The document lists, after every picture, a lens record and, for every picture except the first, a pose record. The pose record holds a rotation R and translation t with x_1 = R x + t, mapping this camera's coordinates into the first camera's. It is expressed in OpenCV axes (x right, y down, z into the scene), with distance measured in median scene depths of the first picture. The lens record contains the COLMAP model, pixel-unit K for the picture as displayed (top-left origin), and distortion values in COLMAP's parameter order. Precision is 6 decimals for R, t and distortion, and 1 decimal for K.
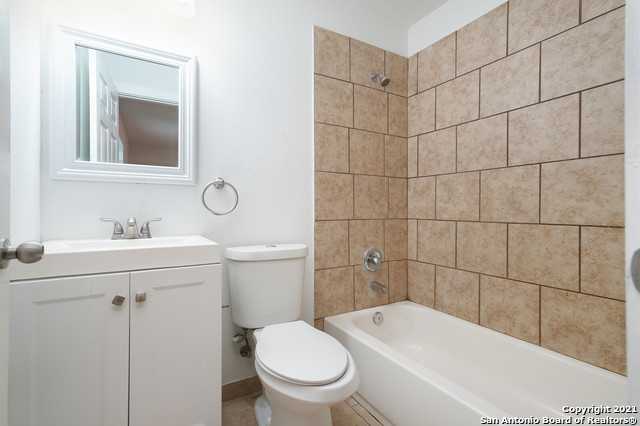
lens RADIAL K [[293.3, 0, 319.1], [0, 293.3, 214.1], [0, 0, 1]] dist [0.011964, -0.000127]
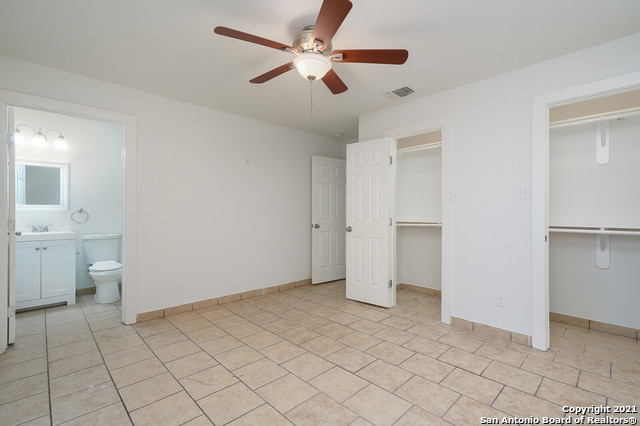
lens RADIAL K [[293.3, 0, 318.2], [0, 293.3, 211.1], [0, 0, 1]] dist [0.011964, -0.000127]
pose [[0.975930, 0.005287, 0.218020, 1.343394], [-0.005056, 0.999986, -0.001617, -0.124486], [-0.218025, 0.000475, 0.975943, -2.353647]]
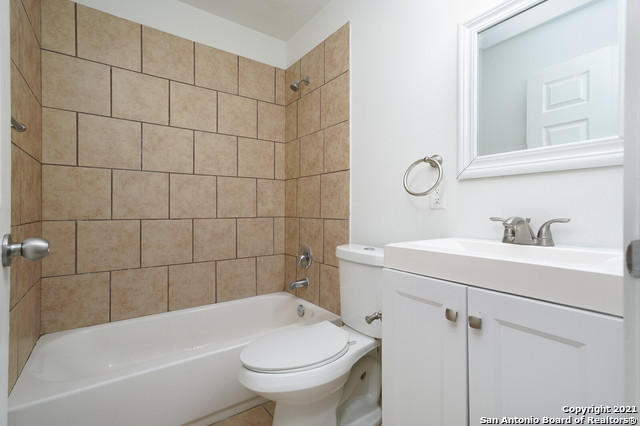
lens RADIAL K [[293.3, 0, 319.0], [0, 293.3, 212.0], [0, 0, 1]] dist [0.011964, -0.000127]
pose [[0.083649, 0.004293, -0.996486, 0.076487], [-0.004746, 0.999981, 0.003910, 0.000112], [0.996484, 0.004402, 0.083667, 0.399490]]
